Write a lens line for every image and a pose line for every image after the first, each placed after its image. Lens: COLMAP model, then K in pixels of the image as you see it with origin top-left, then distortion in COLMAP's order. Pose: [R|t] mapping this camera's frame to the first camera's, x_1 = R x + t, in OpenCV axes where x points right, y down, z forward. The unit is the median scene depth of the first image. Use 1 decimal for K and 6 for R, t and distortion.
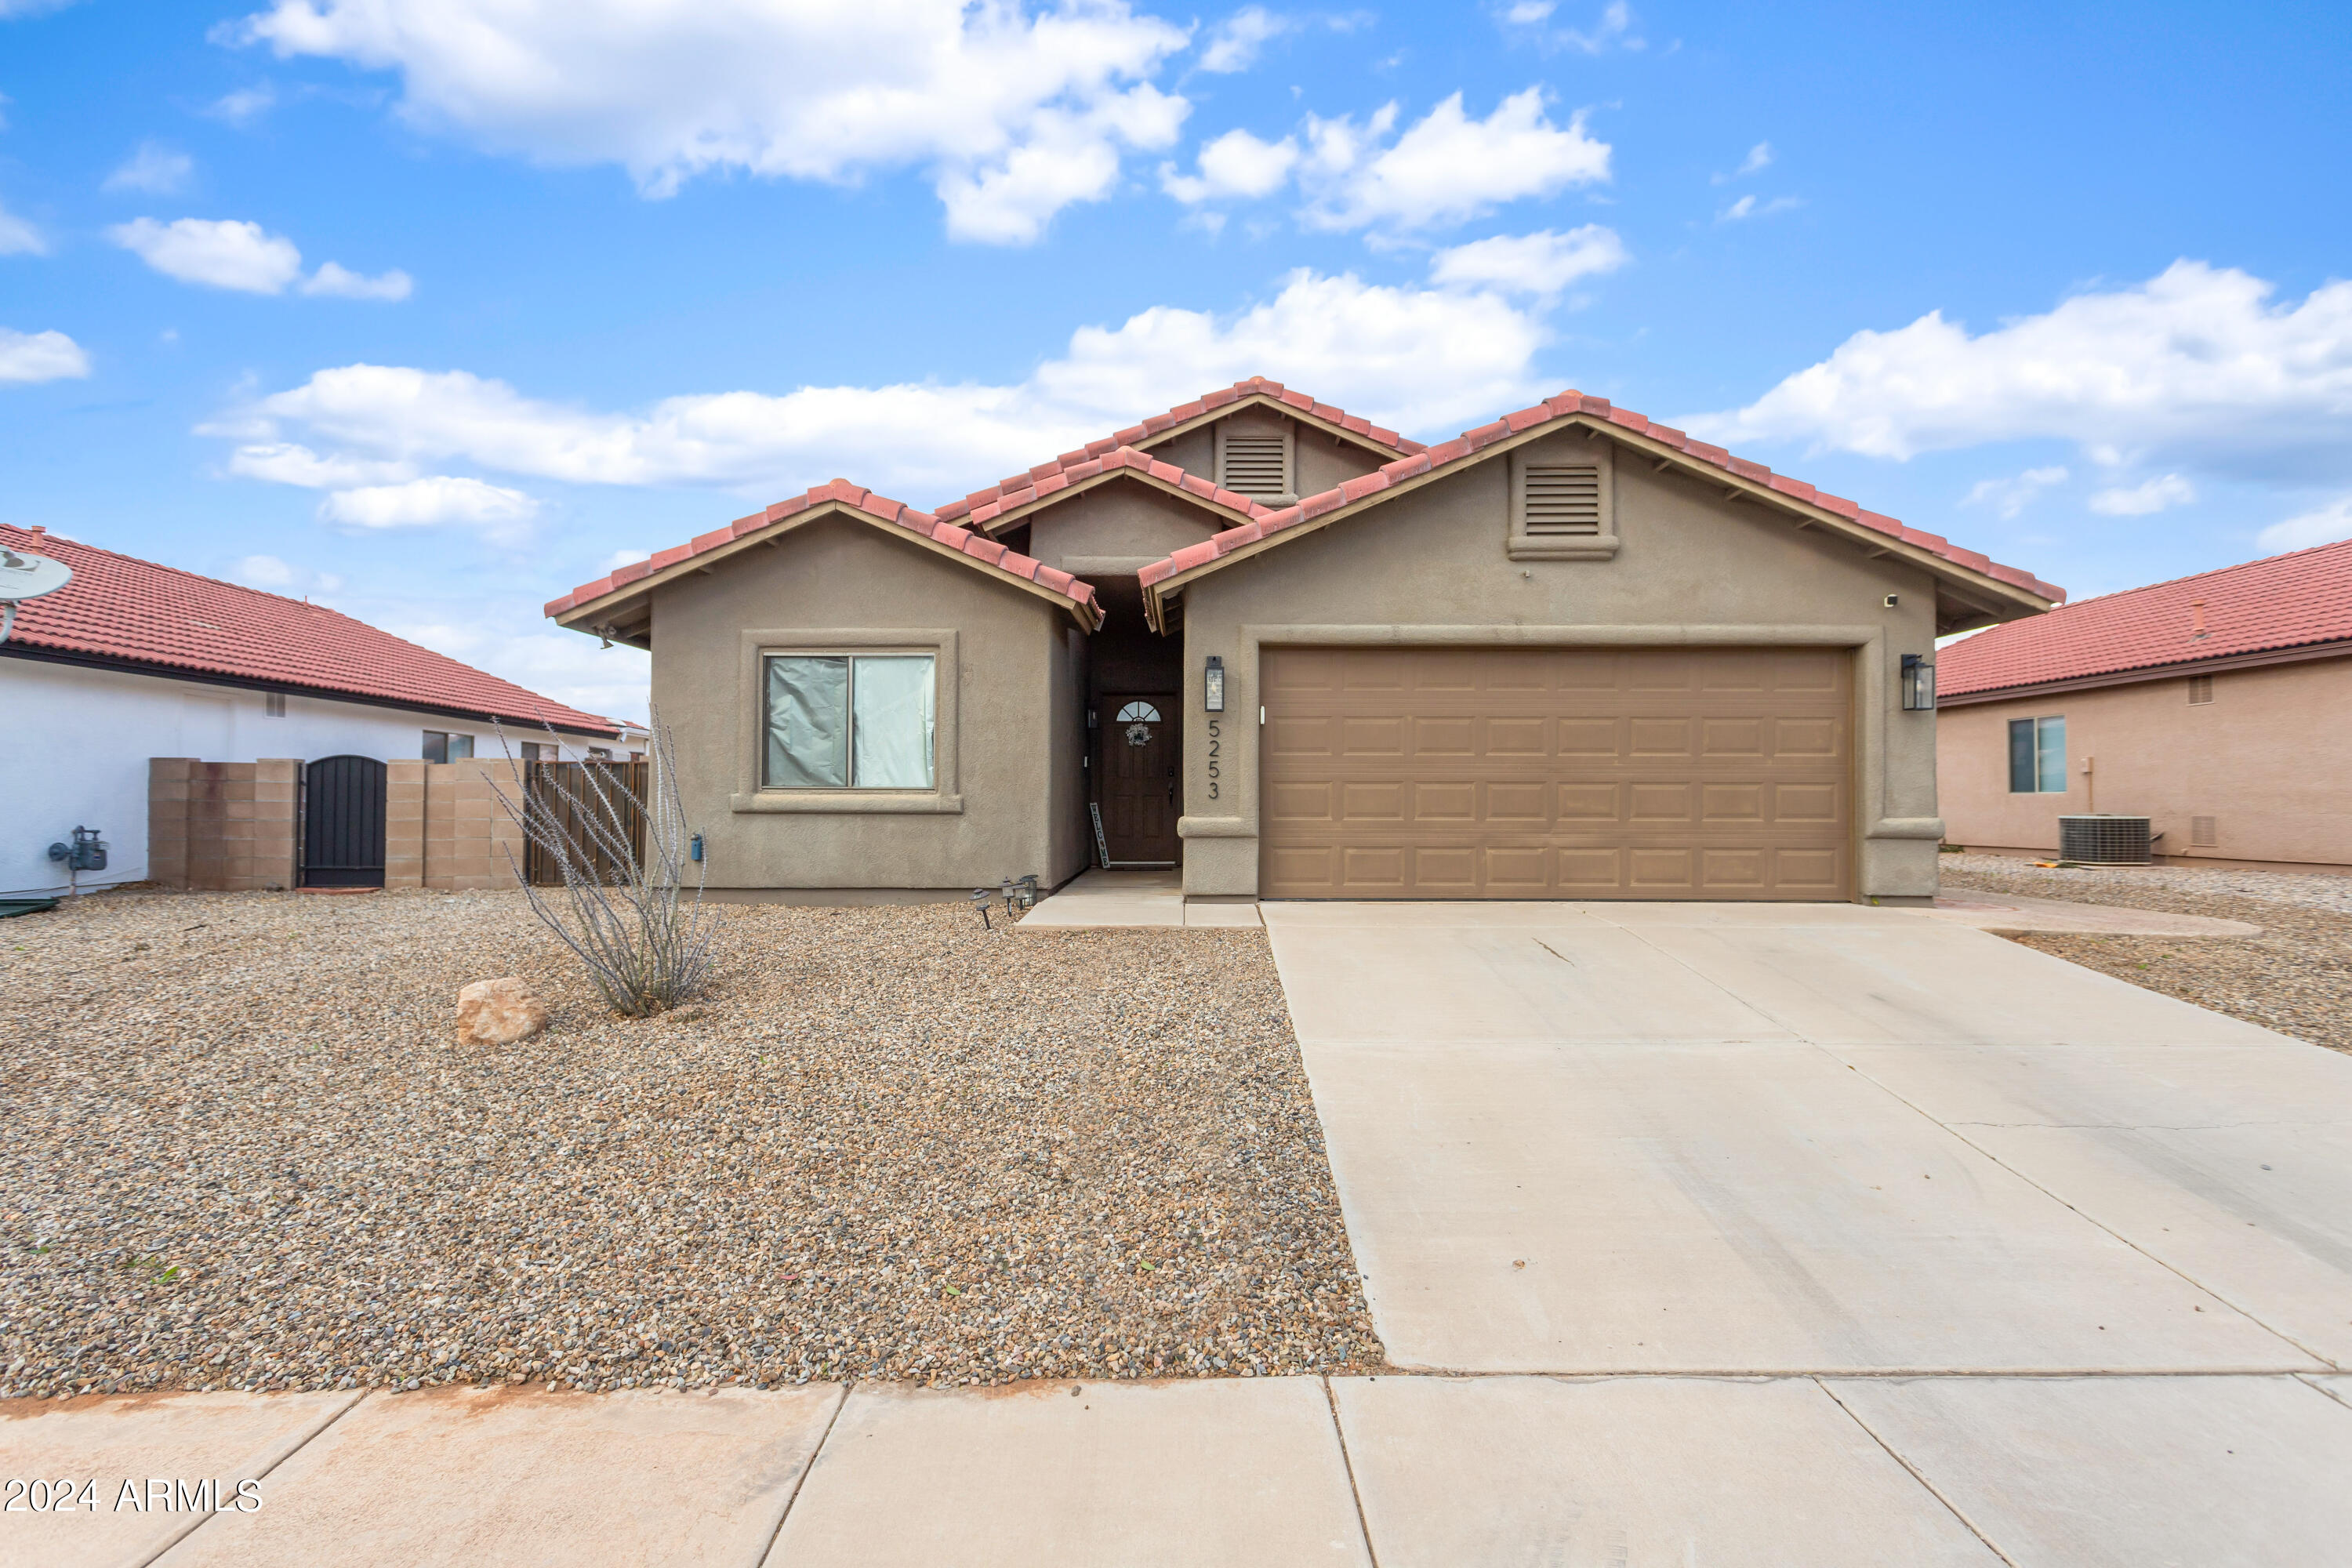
lens RADIAL K [[1137.0, 0, 1172.6], [0, 1137.0, 789.6], [0, 0, 1]] dist [0.004950, 0.001288]
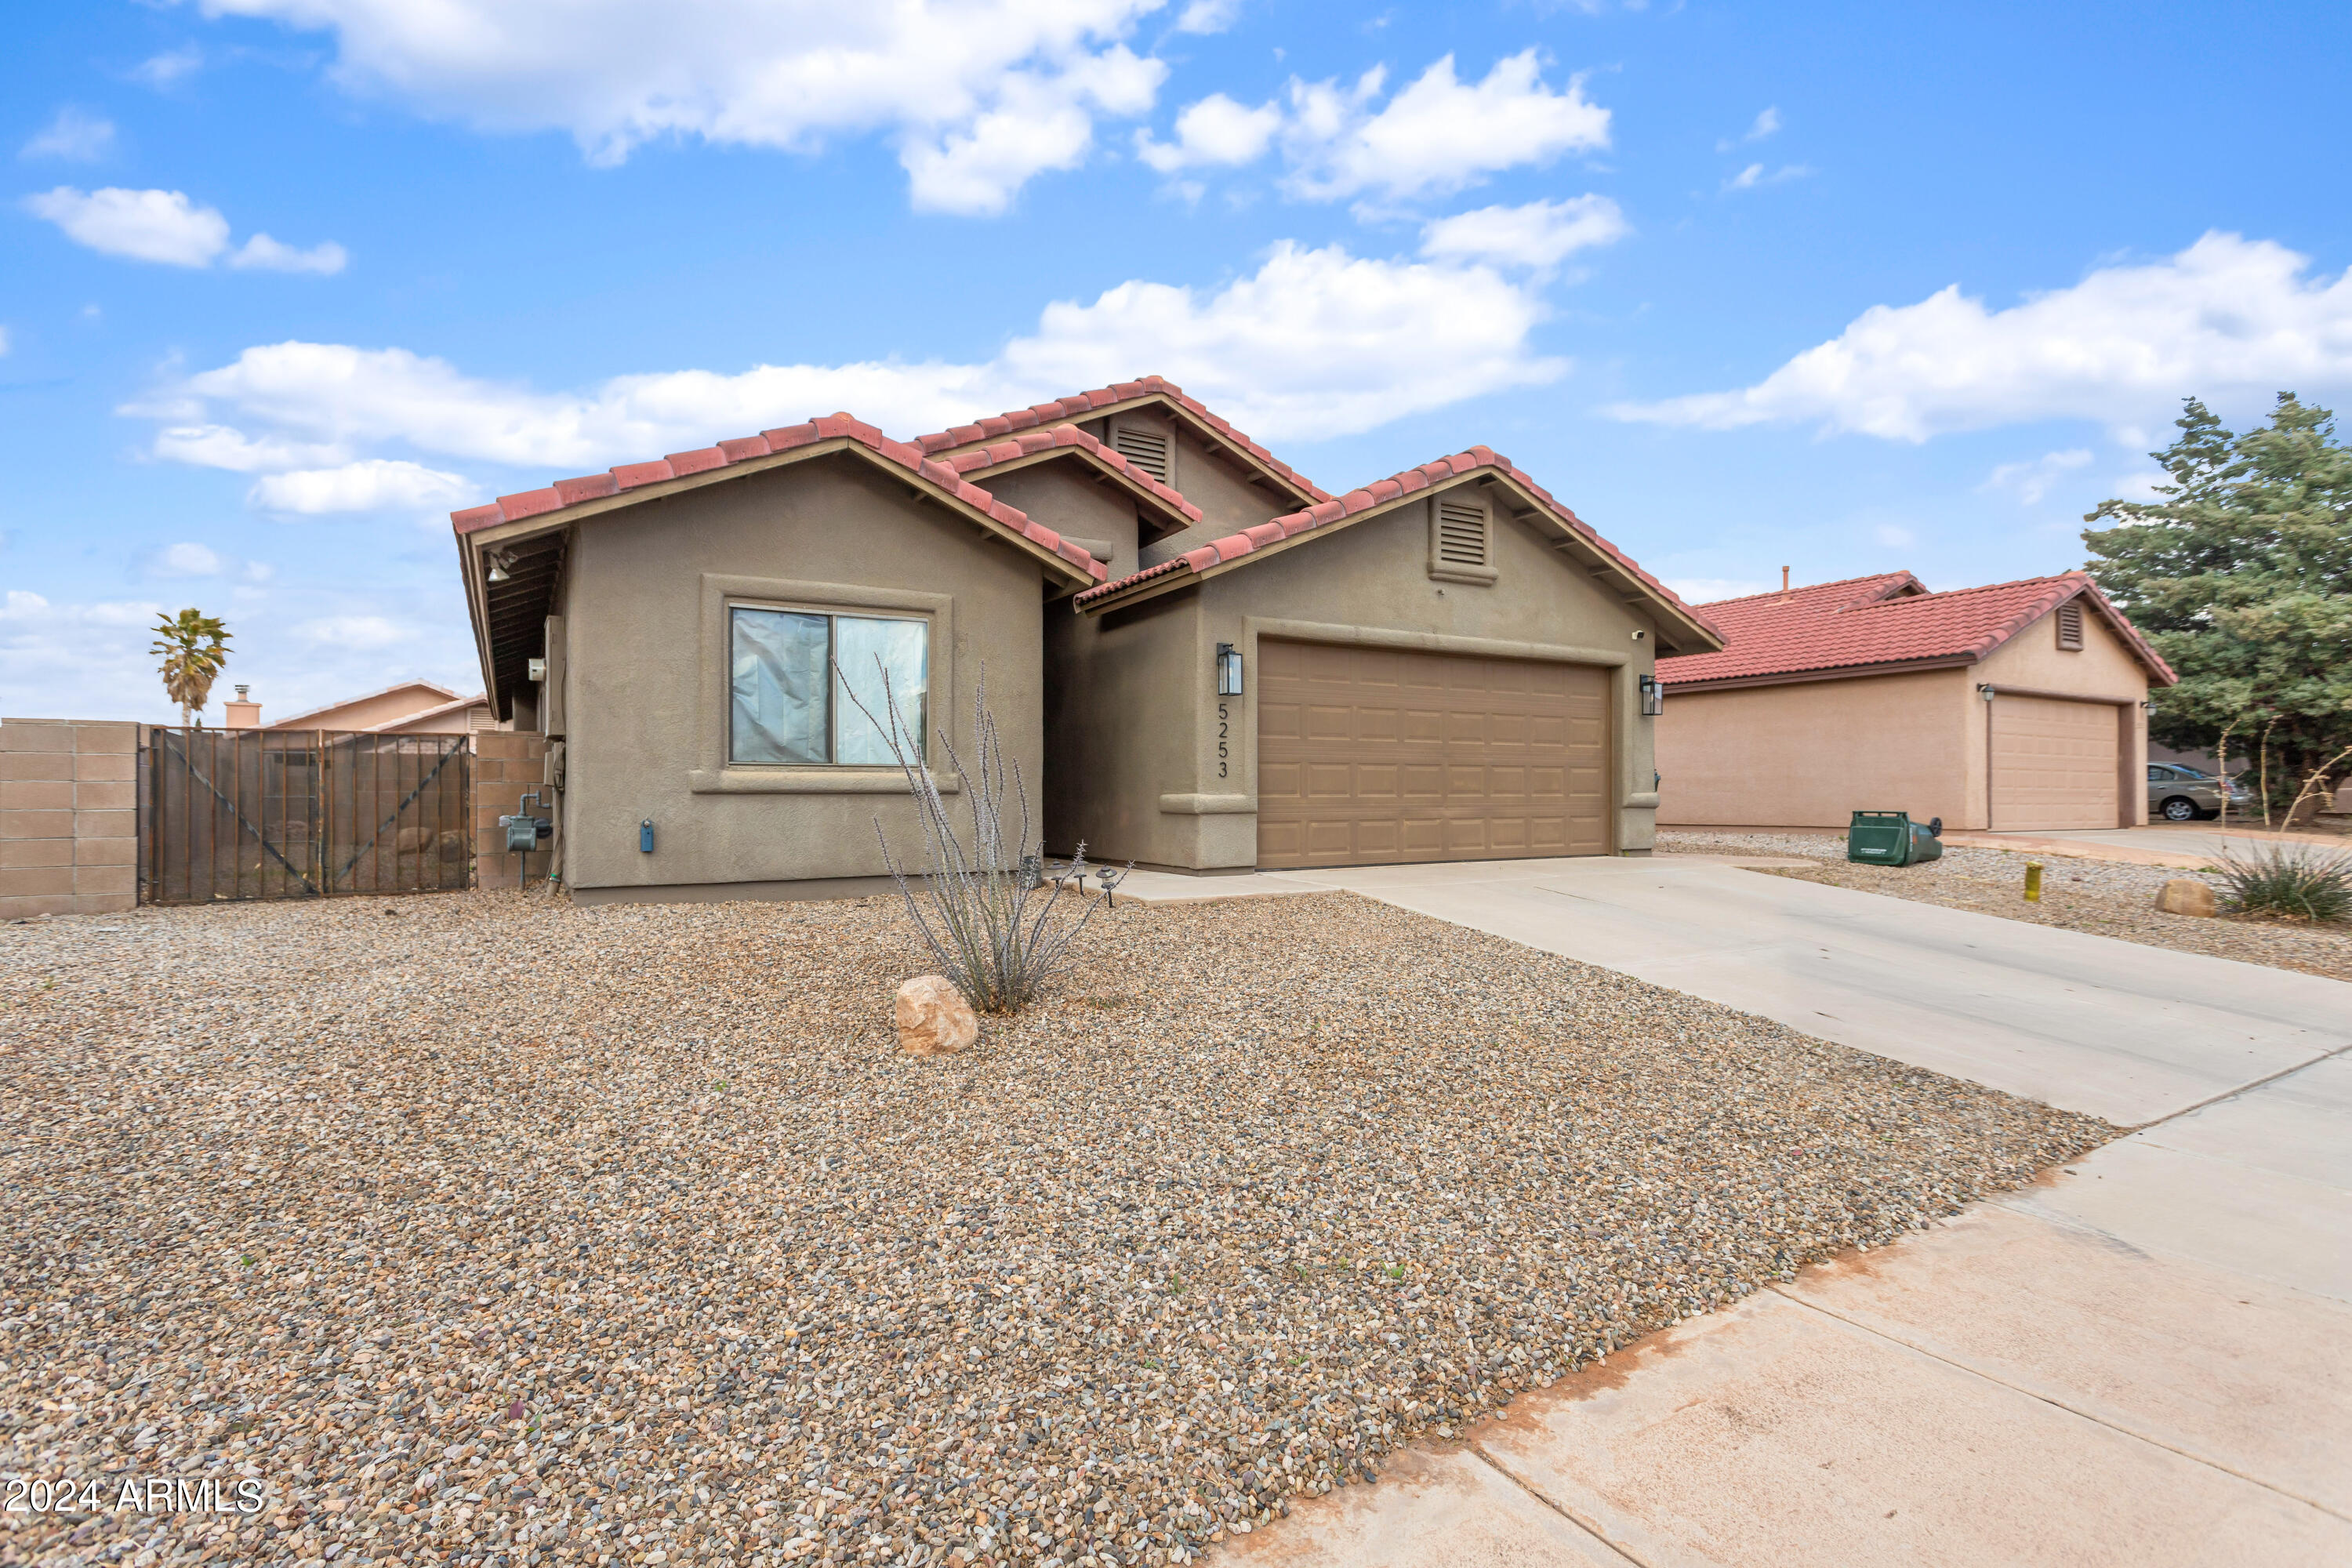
lens RADIAL K [[1137.0, 0, 1183.9], [0, 1137.0, 787.6], [0, 0, 1]] dist [0.004950, 0.001288]
pose [[0.851986, -0.001412, 0.523563, -0.538696], [-0.000794, 0.999992, 0.003988, 0.013119], [-0.523564, -0.003814, 0.851978, 0.111900]]
